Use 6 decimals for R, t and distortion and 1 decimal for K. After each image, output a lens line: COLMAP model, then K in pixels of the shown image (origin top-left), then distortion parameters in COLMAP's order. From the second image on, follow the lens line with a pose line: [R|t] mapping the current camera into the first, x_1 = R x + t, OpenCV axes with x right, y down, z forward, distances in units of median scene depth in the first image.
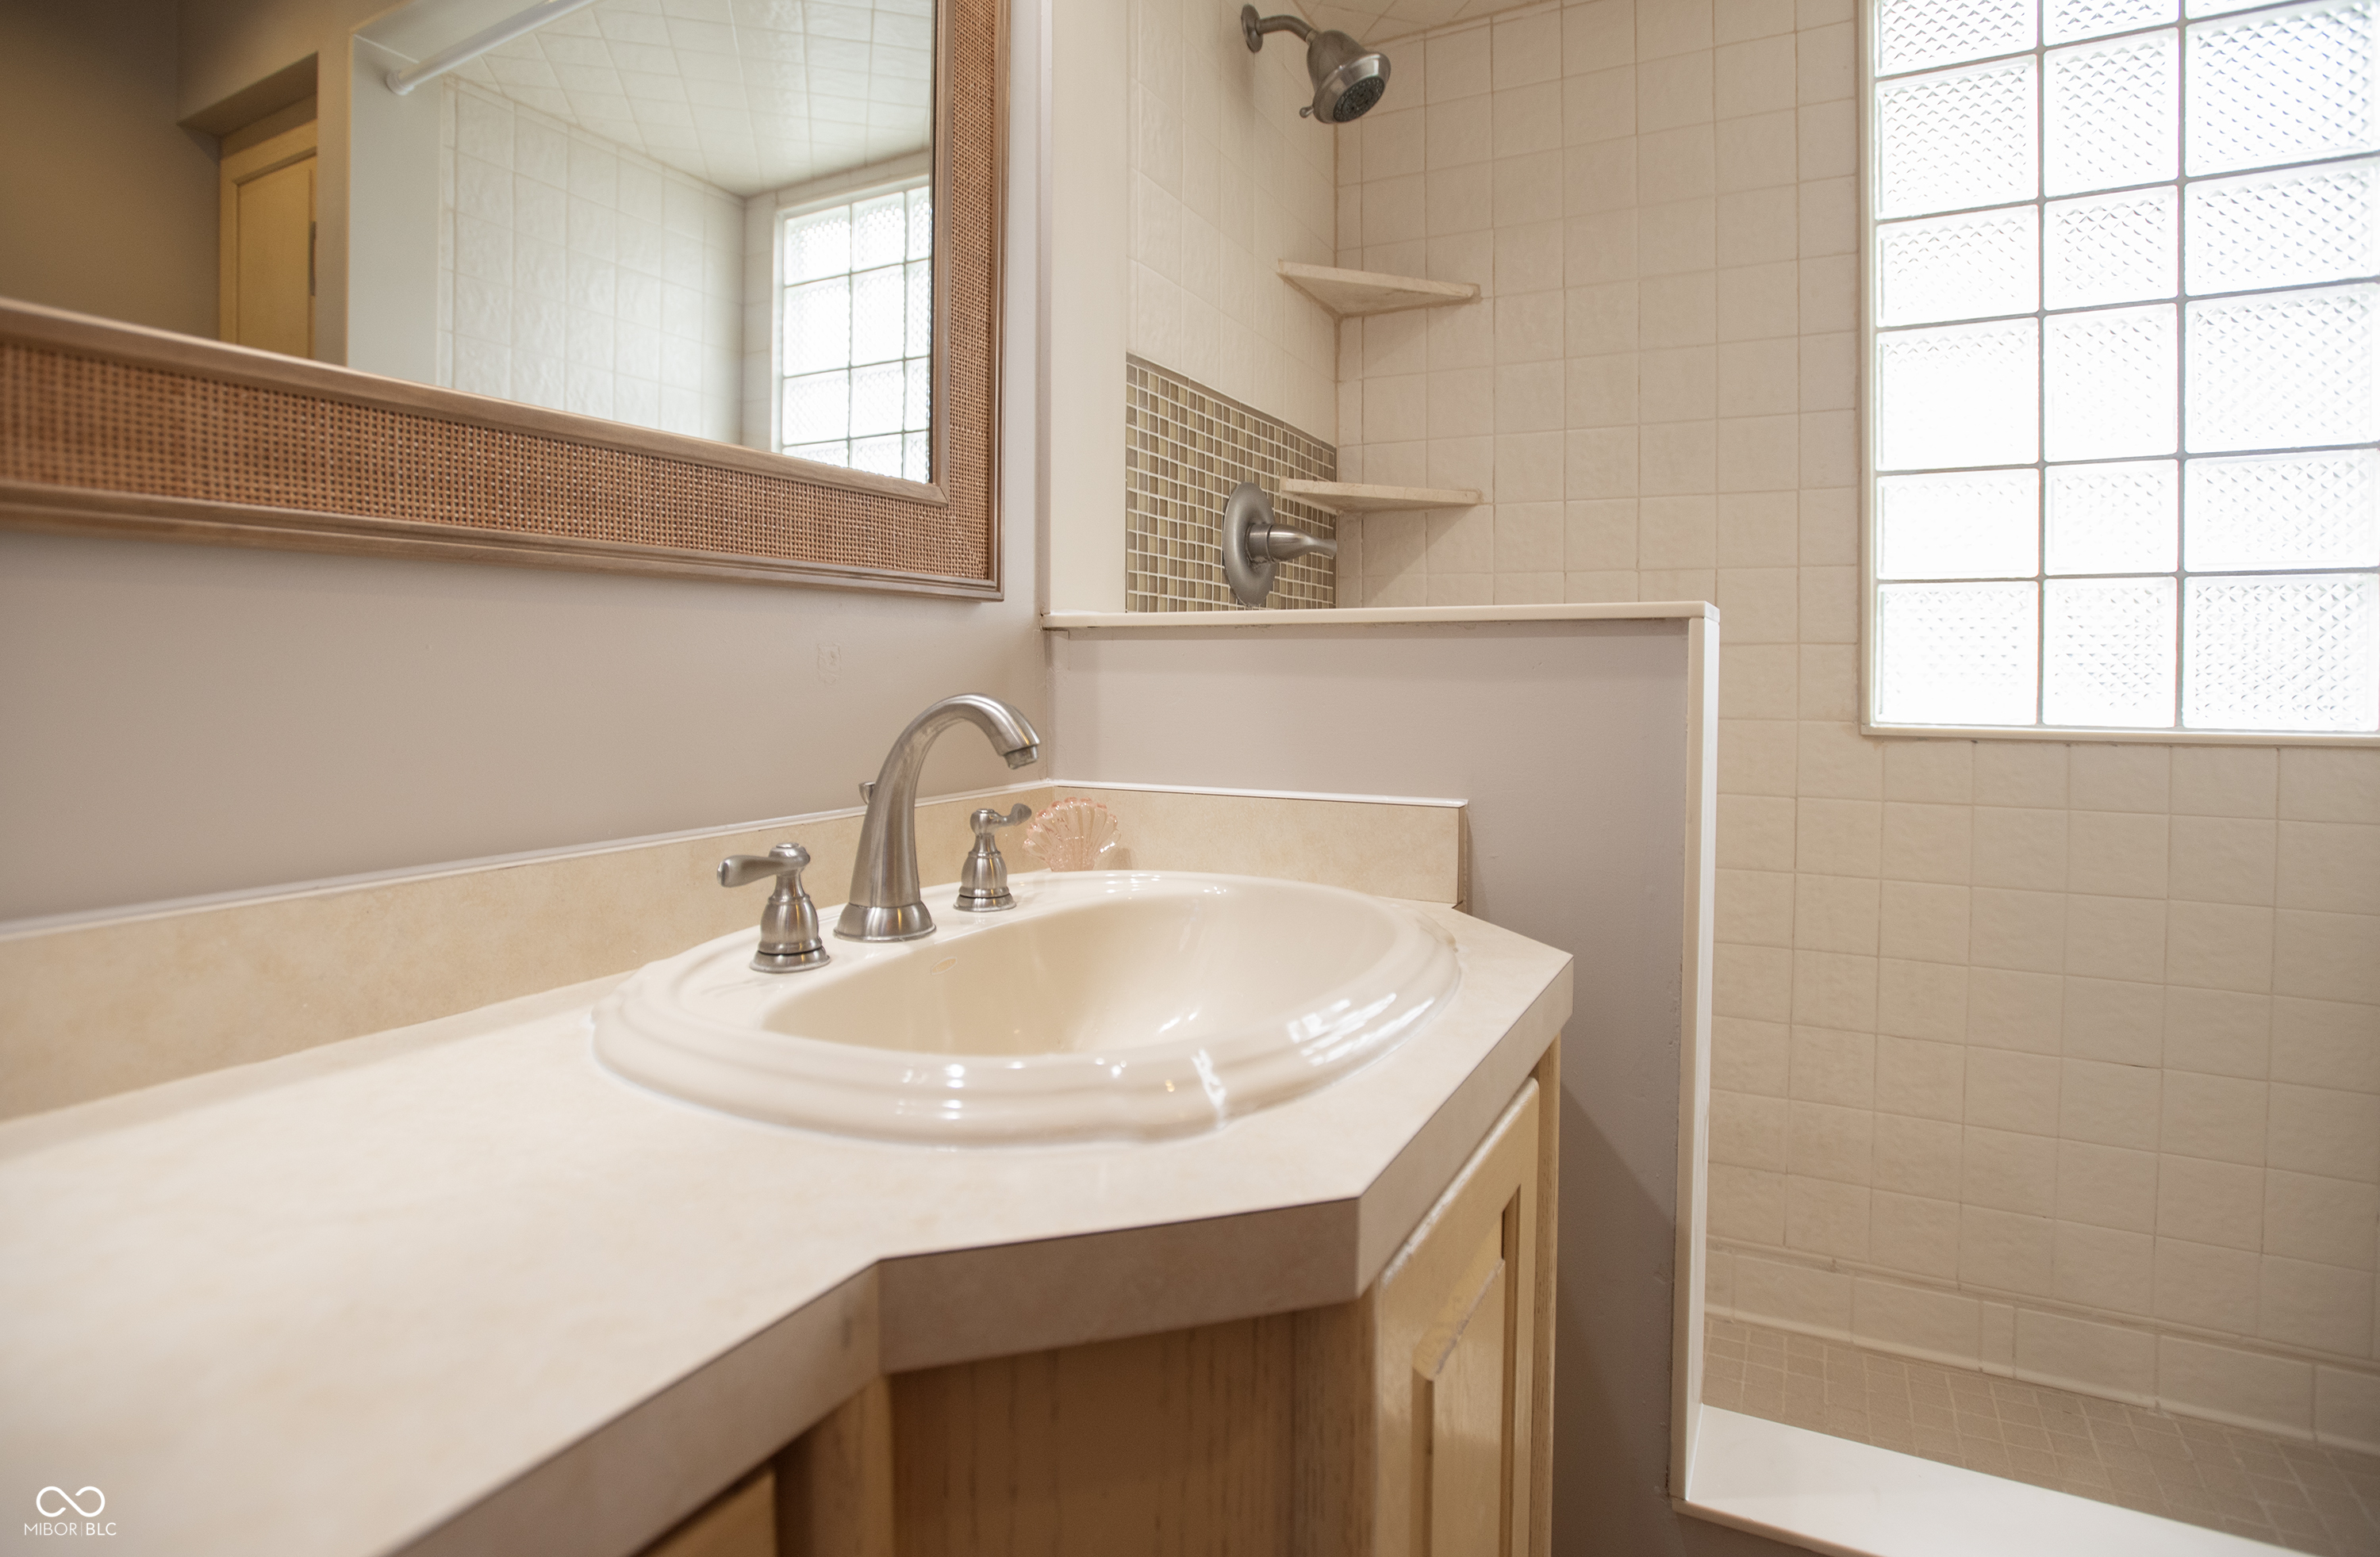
lens RADIAL K [[1205.1, 0, 1166.8], [0, 1205.1, 722.2], [0, 0, 1]] dist [-0.042714, 0.008535]
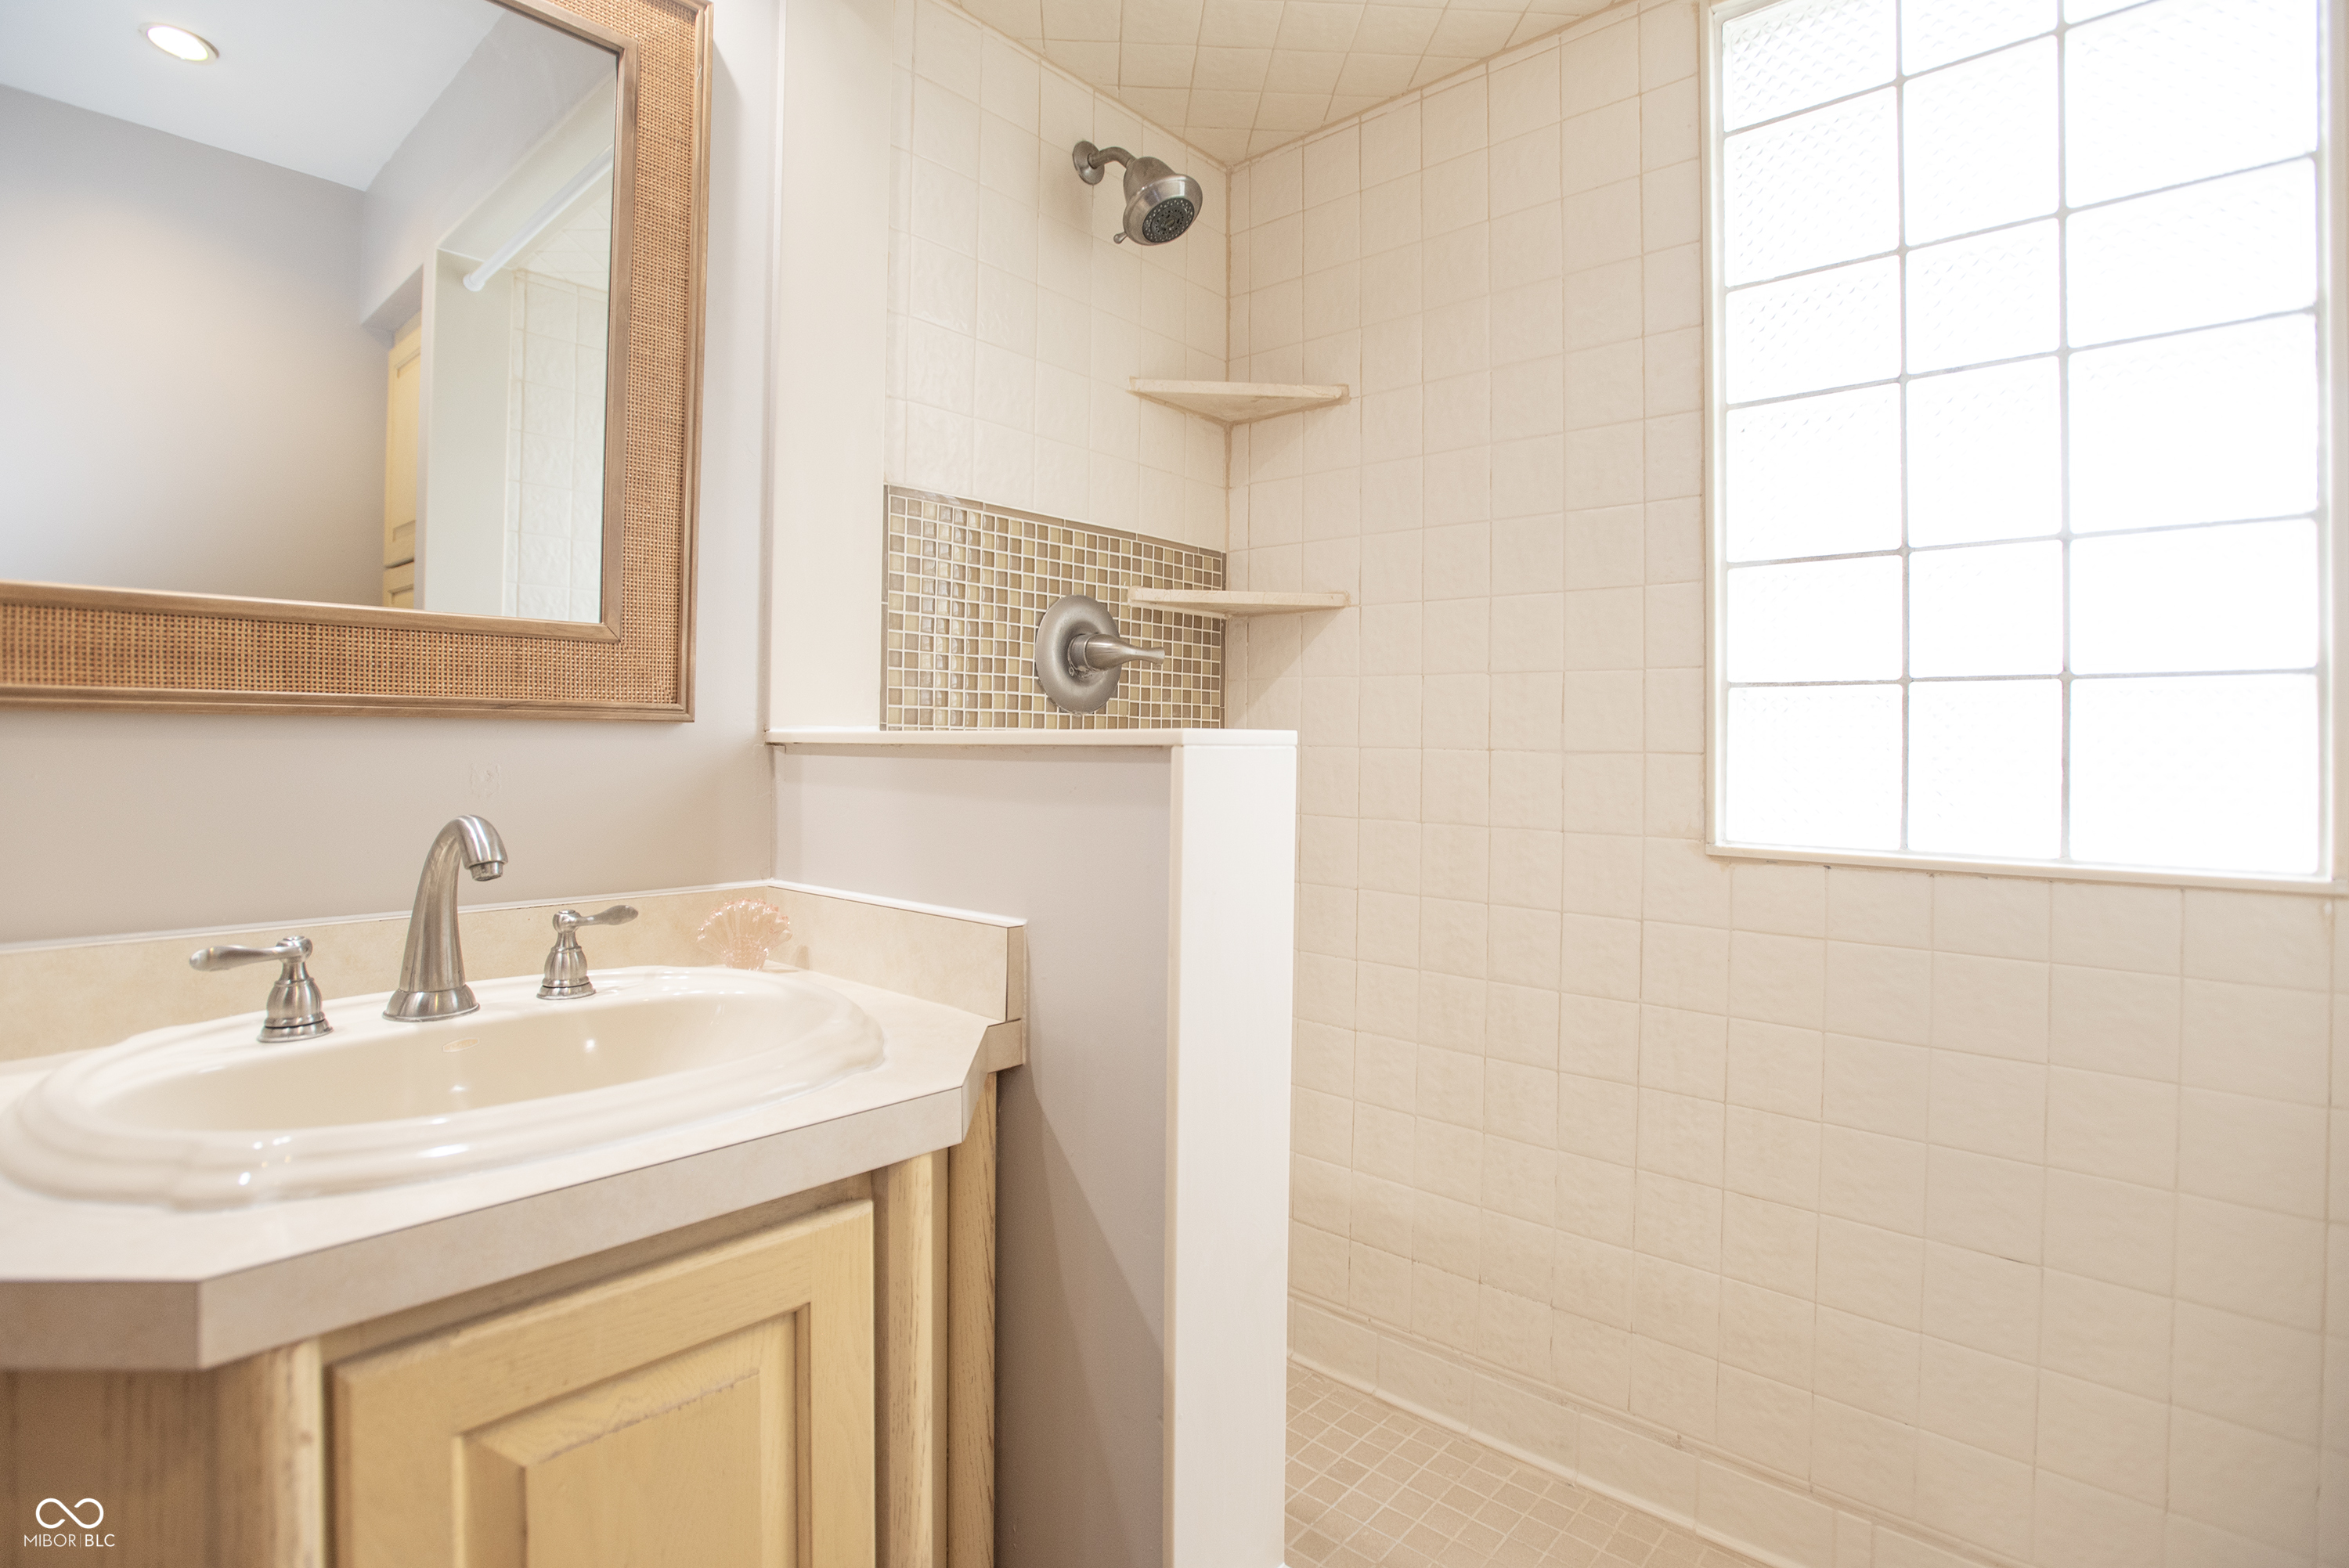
lens RADIAL K [[1172.9, 0, 1183.4], [0, 1172.9, 768.6], [0, 0, 1]] dist [-0.046938, 0.015263]
pose [[0.968271, 0.010905, -0.249666, 0.430454], [-0.016451, 0.999662, -0.020139, -0.031331], [0.249362, 0.023607, 0.968123, 0.045902]]
